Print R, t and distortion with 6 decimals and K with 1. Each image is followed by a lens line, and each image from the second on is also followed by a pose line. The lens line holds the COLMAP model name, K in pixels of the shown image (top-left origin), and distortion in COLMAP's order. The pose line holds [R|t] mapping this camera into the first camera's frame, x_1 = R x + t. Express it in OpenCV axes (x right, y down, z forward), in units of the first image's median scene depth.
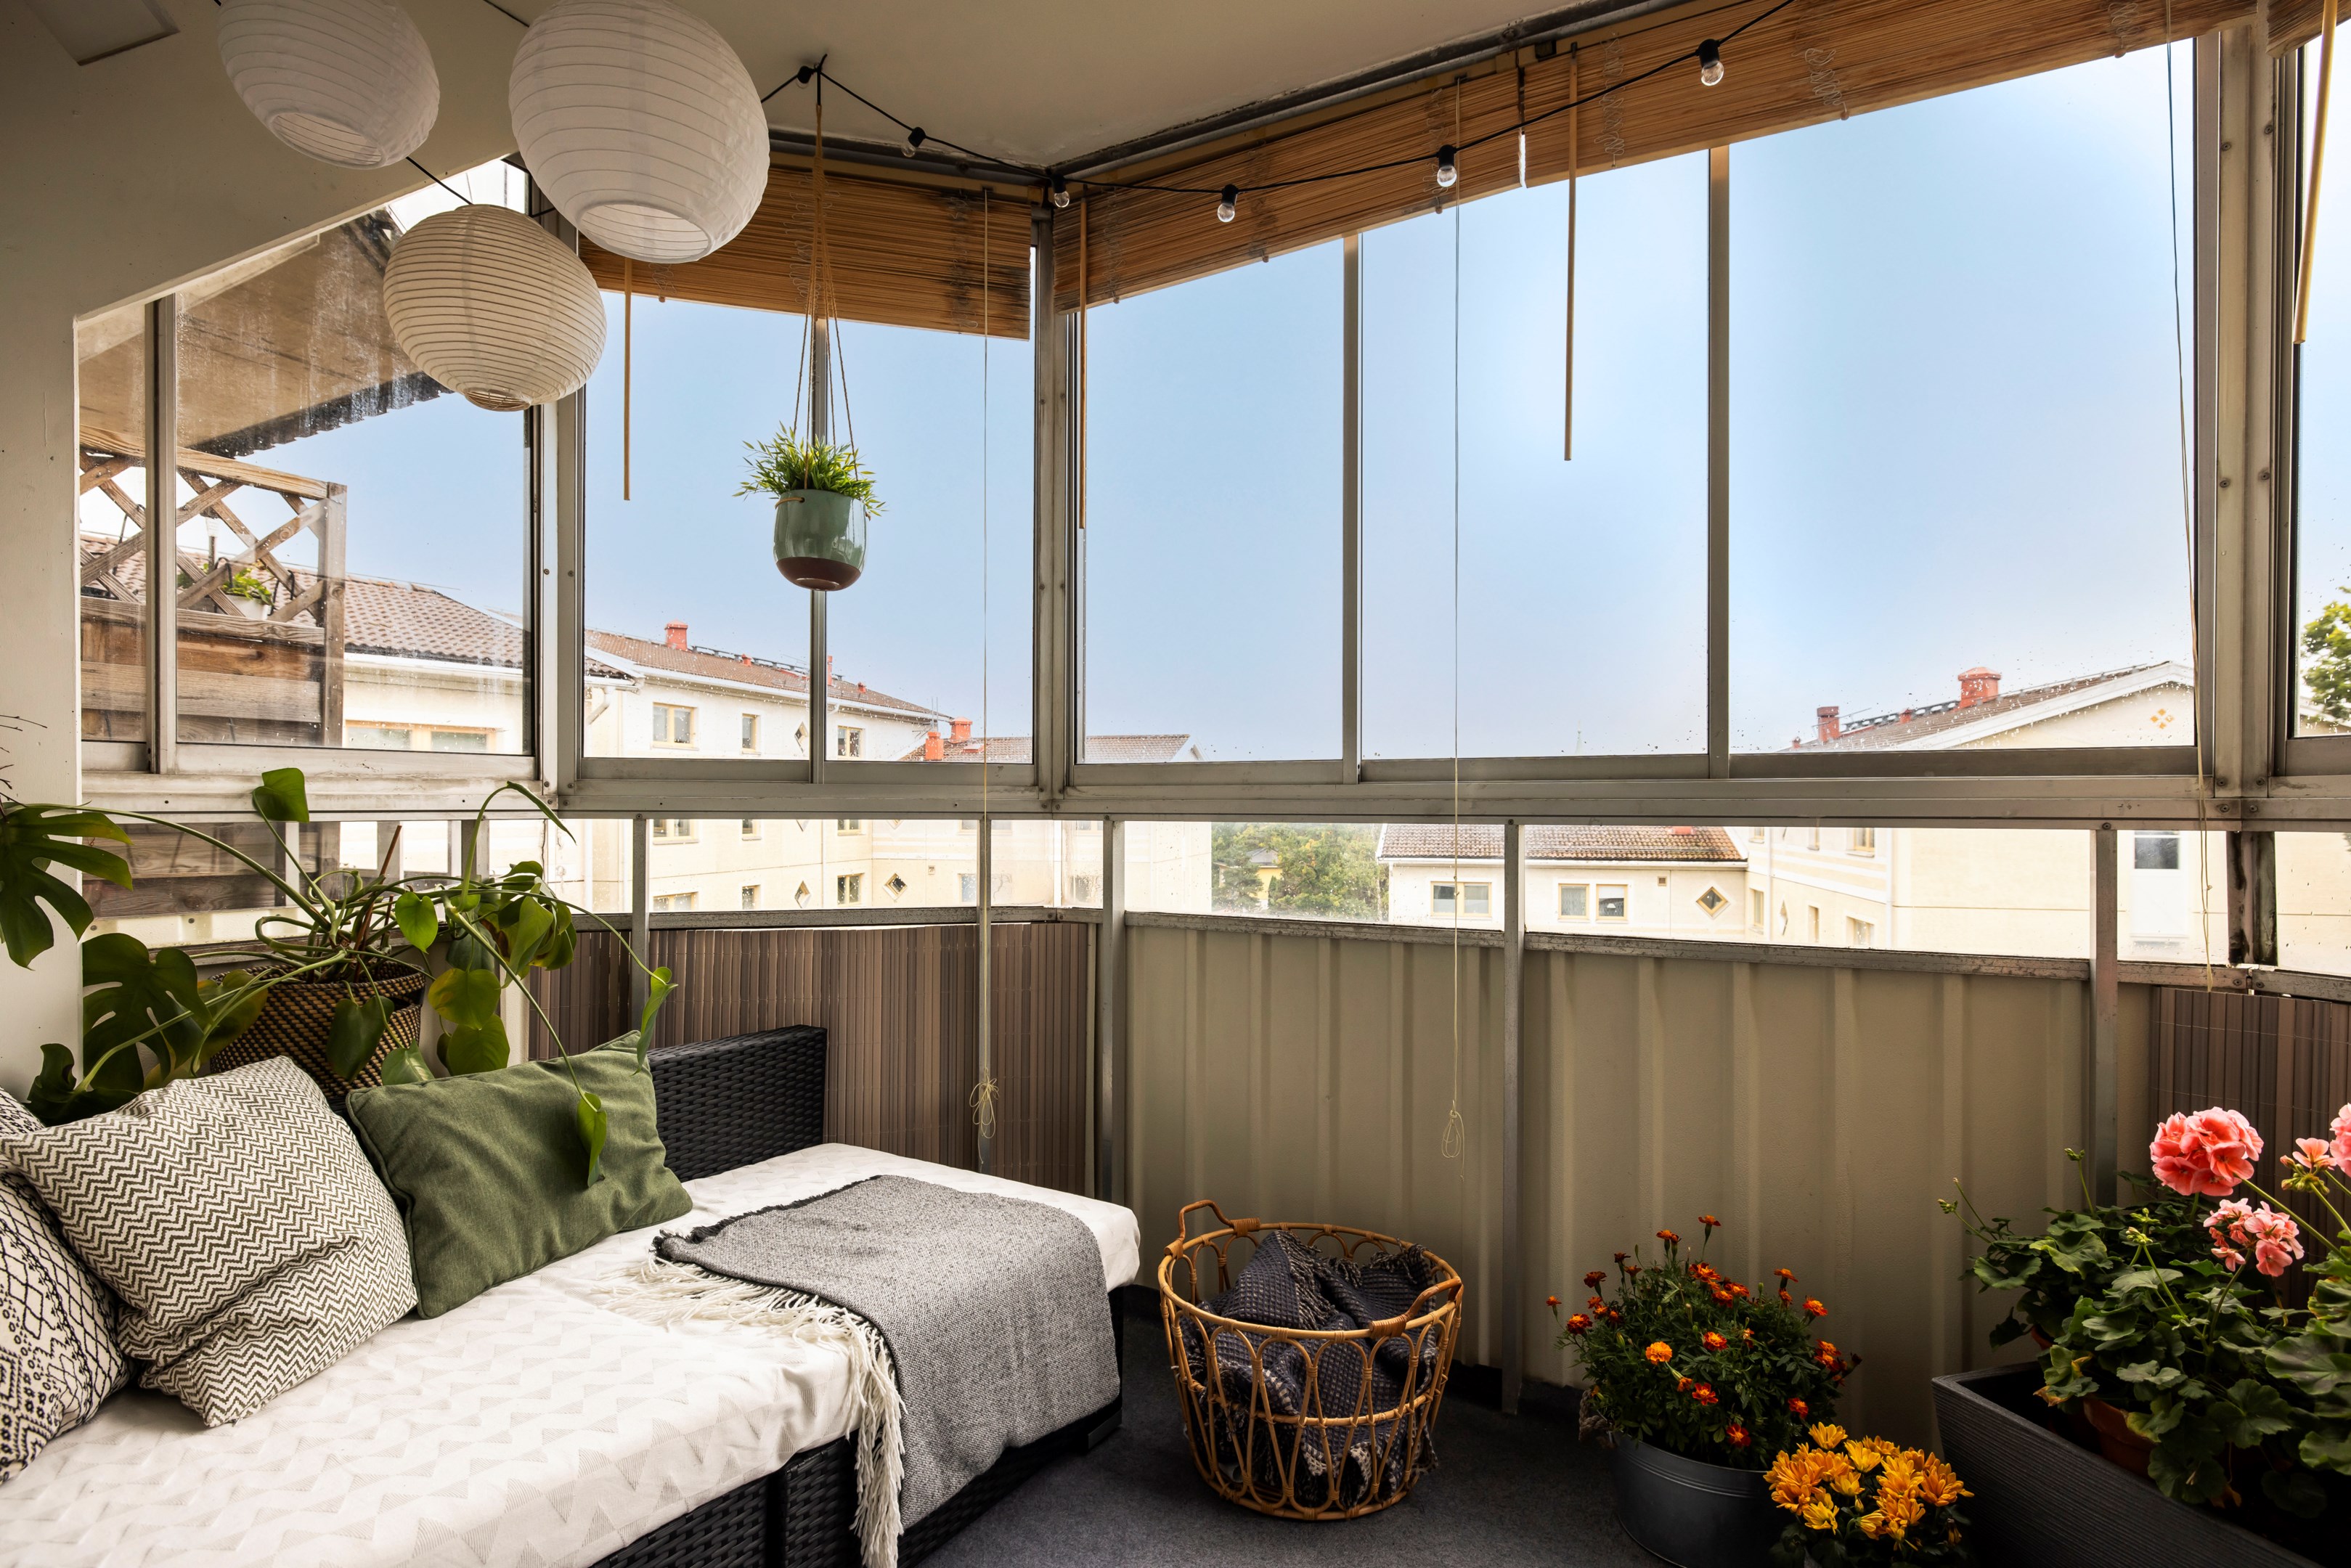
lens RADIAL K [[1202.7, 0, 1168.3], [0, 1202.7, 810.4], [0, 0, 1]] dist [-0.002521, -0.000255]
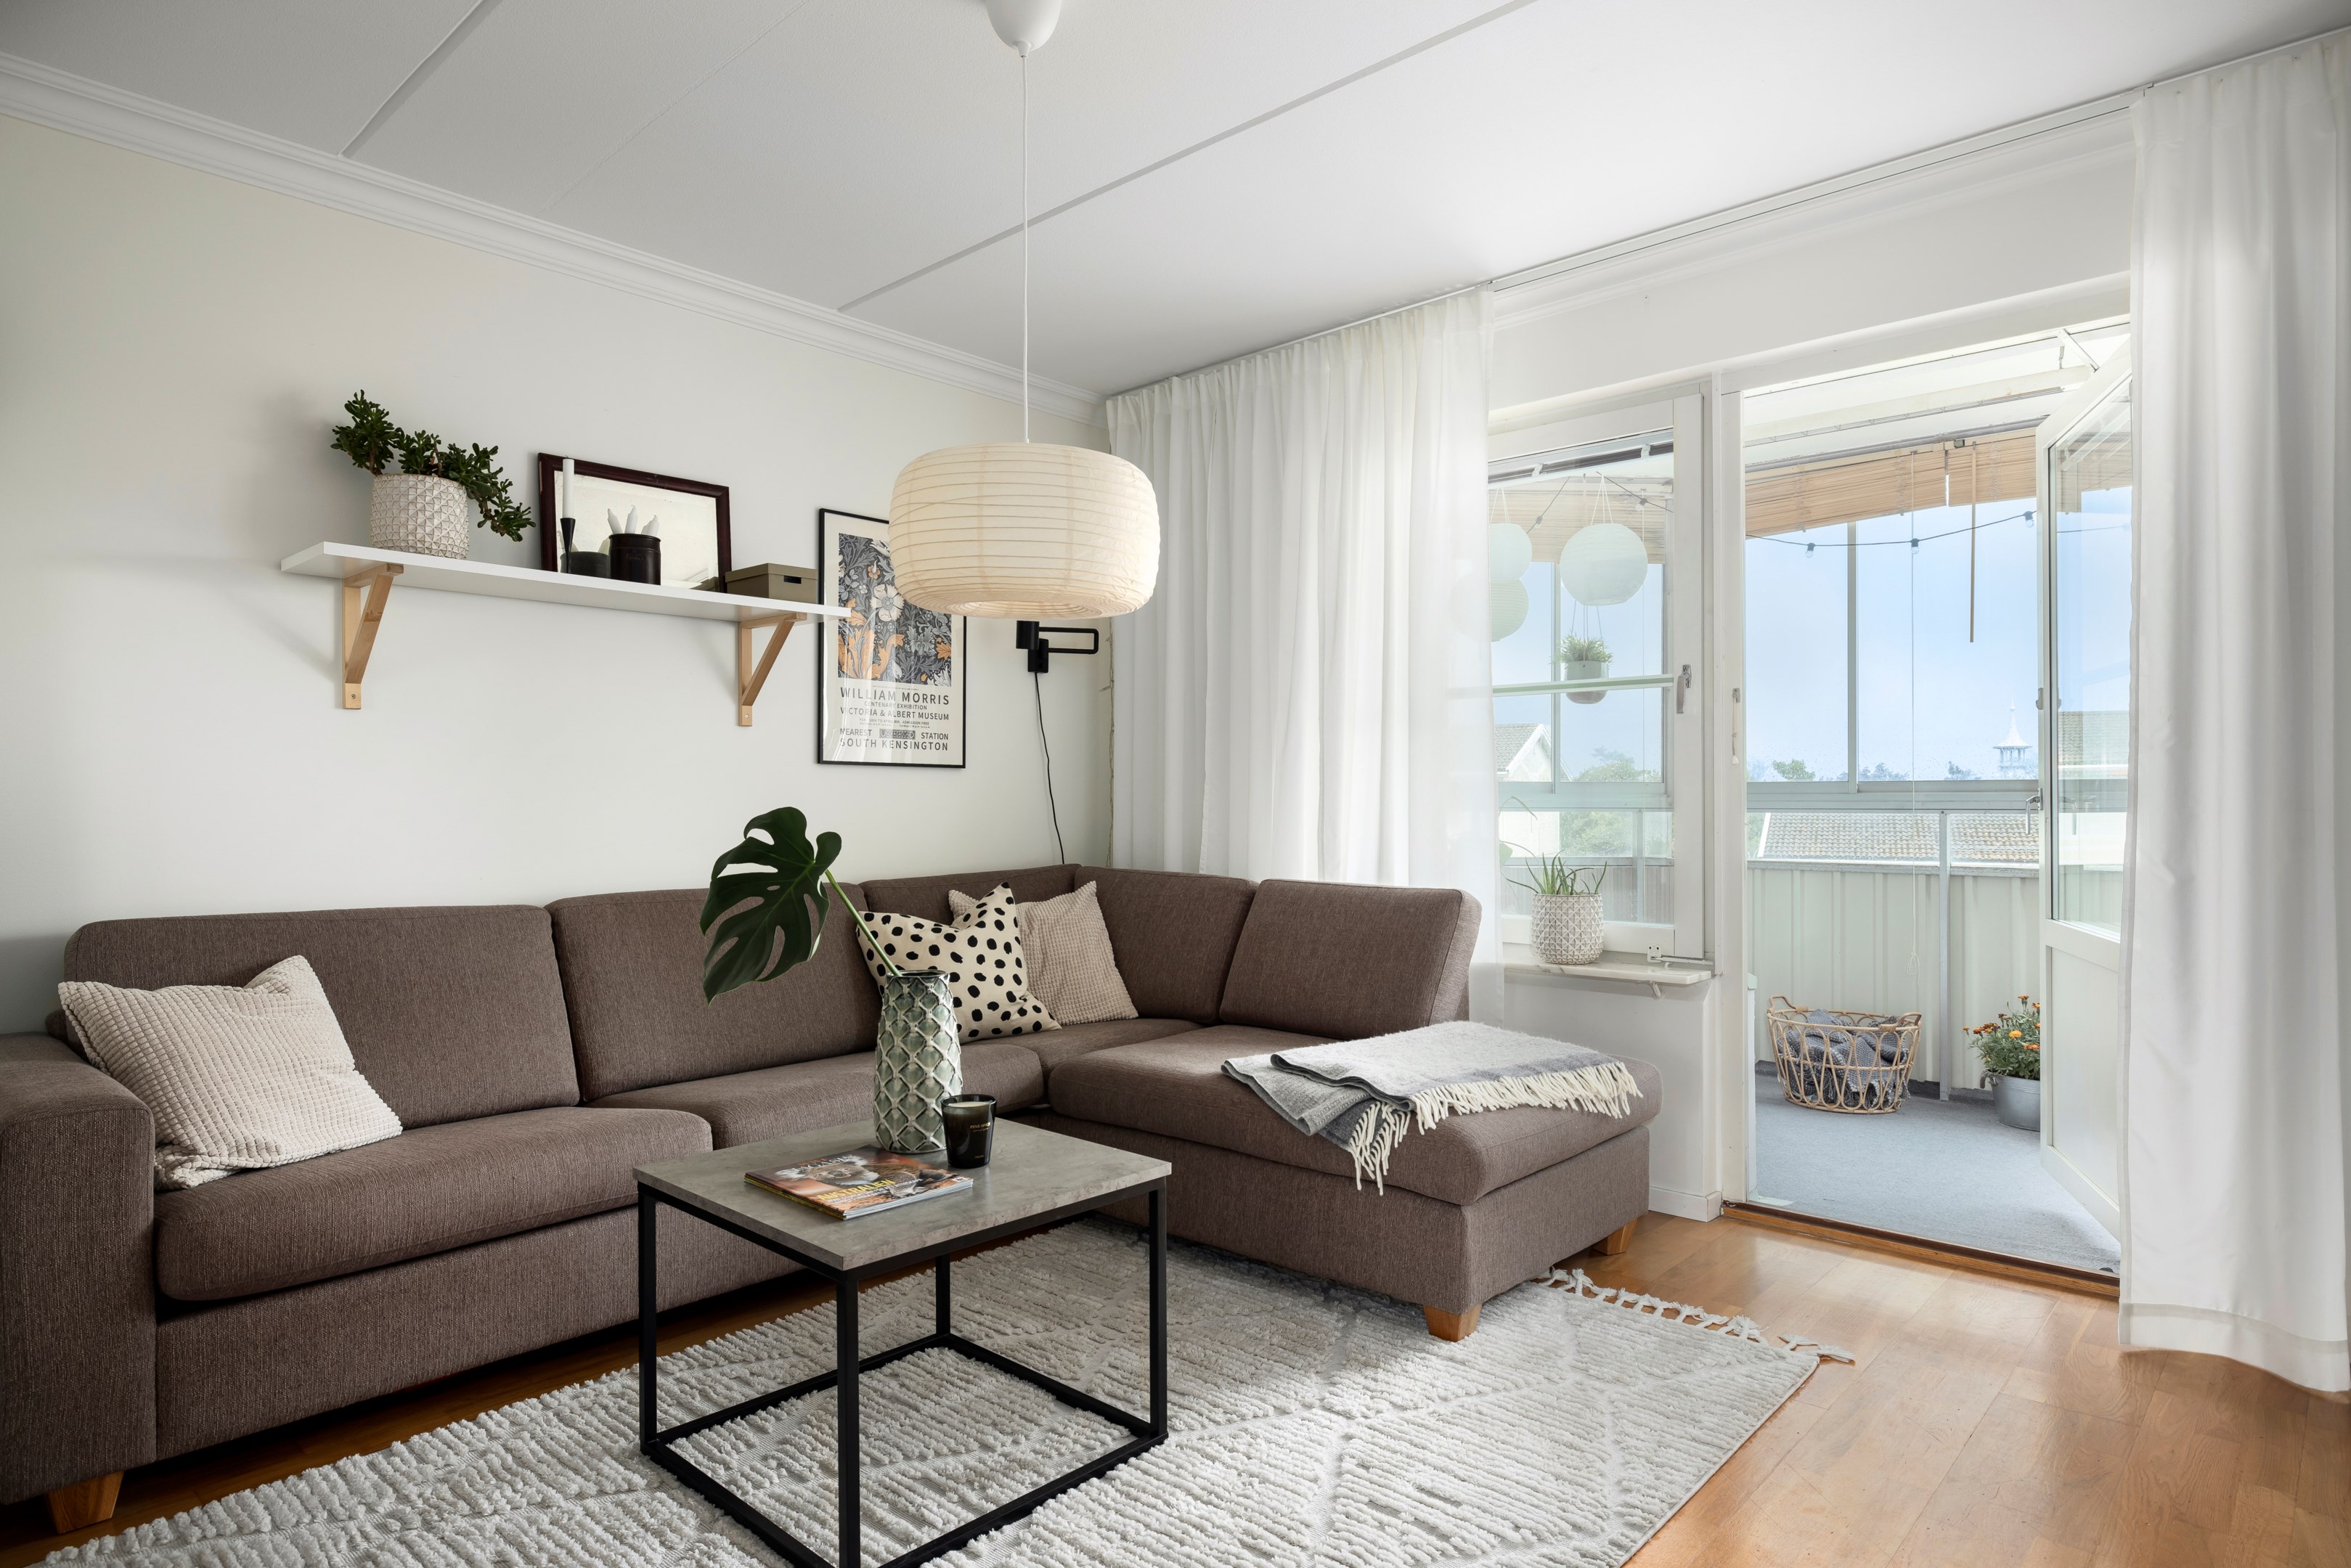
lens RADIAL K [[1329.9, 0, 1175.5], [0, 1329.9, 784.0], [0, 0, 1]] dist [0.001758, 0.000409]
pose [[0.972166, -0.005016, -0.234237, -0.482266], [0.003844, 0.999978, -0.005460, -0.033181], [0.234260, 0.004407, 0.972164, -1.601695]]
